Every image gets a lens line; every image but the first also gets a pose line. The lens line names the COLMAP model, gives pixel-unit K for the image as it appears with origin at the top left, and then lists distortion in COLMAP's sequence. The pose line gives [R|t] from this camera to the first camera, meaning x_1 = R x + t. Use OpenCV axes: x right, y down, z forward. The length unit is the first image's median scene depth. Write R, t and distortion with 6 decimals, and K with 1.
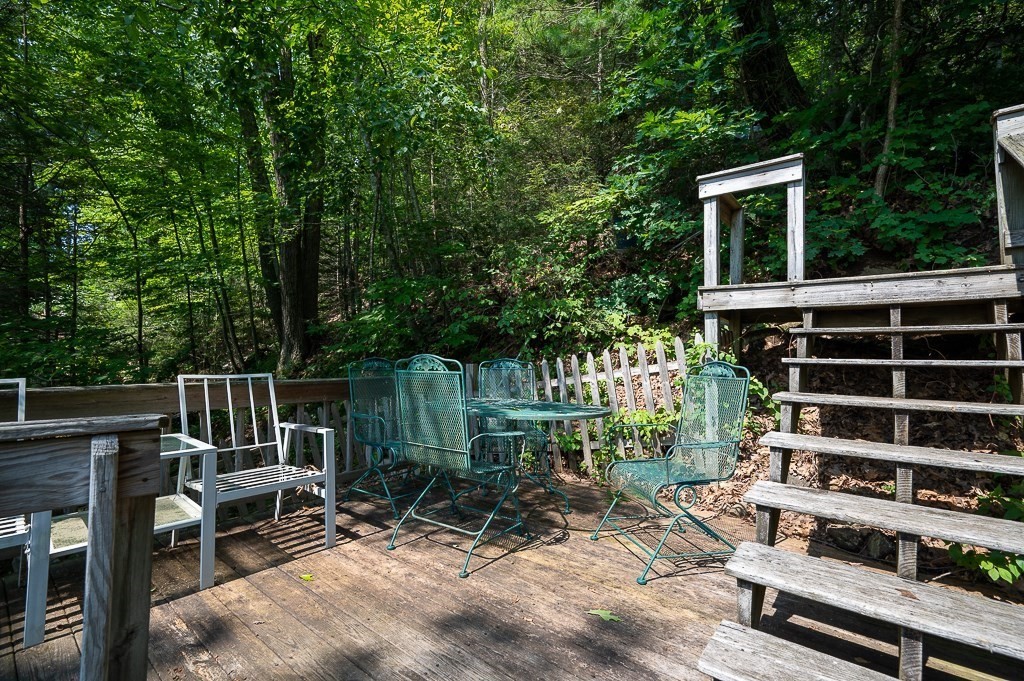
lens RADIAL K [[451.7, 0, 511.7], [0, 451.7, 340.3], [0, 0, 1]] dist [-0.001336, -0.000657]
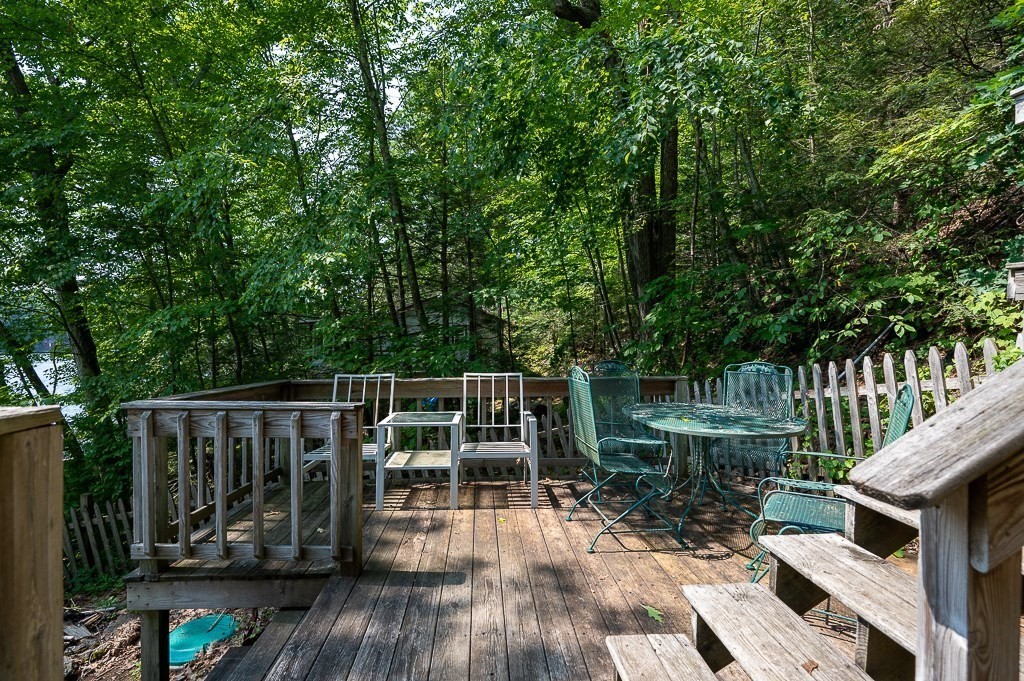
lens RADIAL K [[525.2, 0, 511.6], [0, 525.2, 341.7], [0, 0, 1]] dist [-0.003181, -0.000594]
pose [[0.675178, -0.002250, -0.737651, 0.665342], [0.037582, 0.998802, 0.031352, -0.077531], [0.736697, -0.048891, 0.674453, -0.063679]]
